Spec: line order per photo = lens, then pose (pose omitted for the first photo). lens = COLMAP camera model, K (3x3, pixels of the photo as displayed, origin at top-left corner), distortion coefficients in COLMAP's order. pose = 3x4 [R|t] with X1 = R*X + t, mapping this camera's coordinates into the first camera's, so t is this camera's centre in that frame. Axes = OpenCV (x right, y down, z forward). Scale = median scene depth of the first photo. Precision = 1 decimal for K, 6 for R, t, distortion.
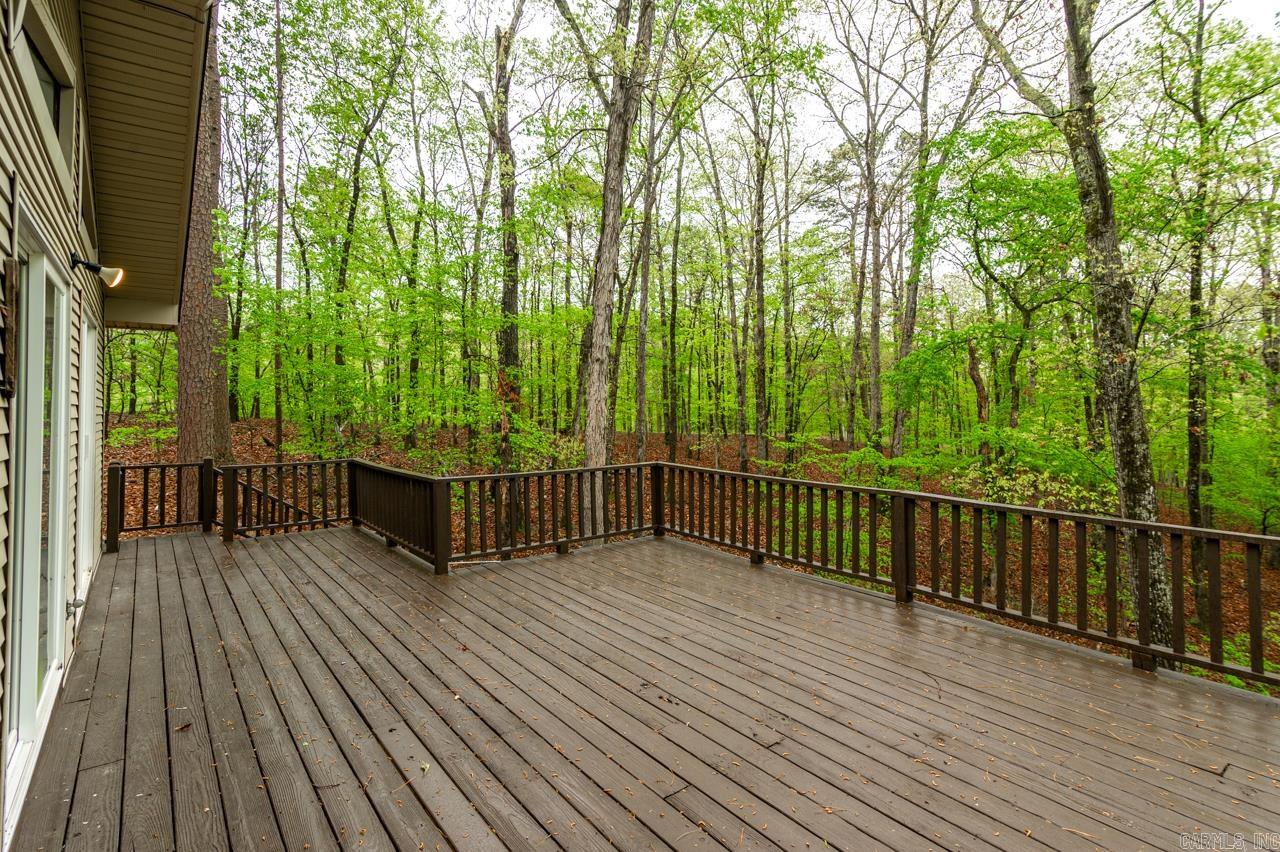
lens RADIAL K [[630.9, 0, 658.1], [0, 630.9, 394.4], [0, 0, 1]] dist [0.016021, 0.000130]
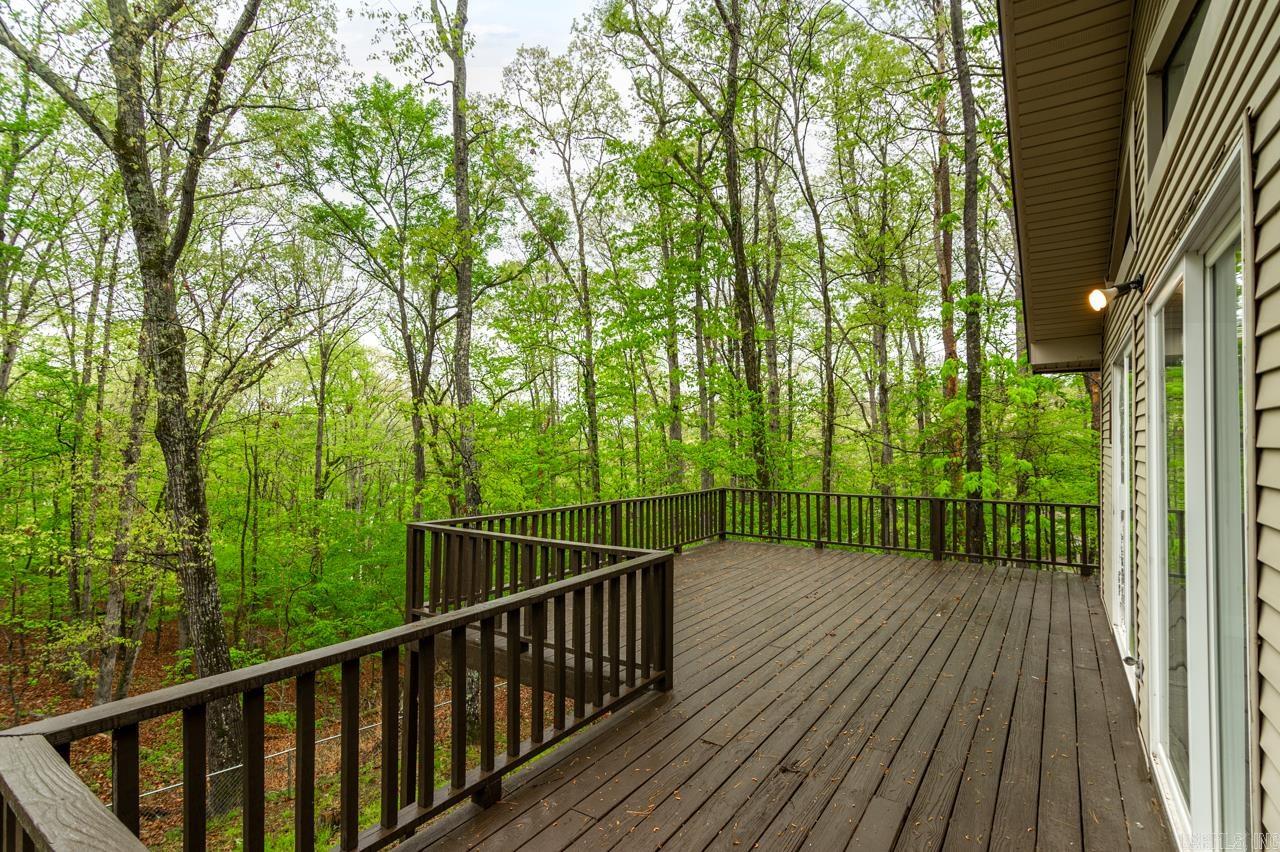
lens RADIAL K [[605.6, 0, 653.1], [0, 605.6, 433.6], [0, 0, 1]] dist [0.015109, 0.000046]
pose [[-0.292673, 0.015629, 0.956085, -1.468647], [-0.011488, 0.999737, -0.019859, 0.020815], [-0.956144, -0.016796, -0.292417, 1.810787]]
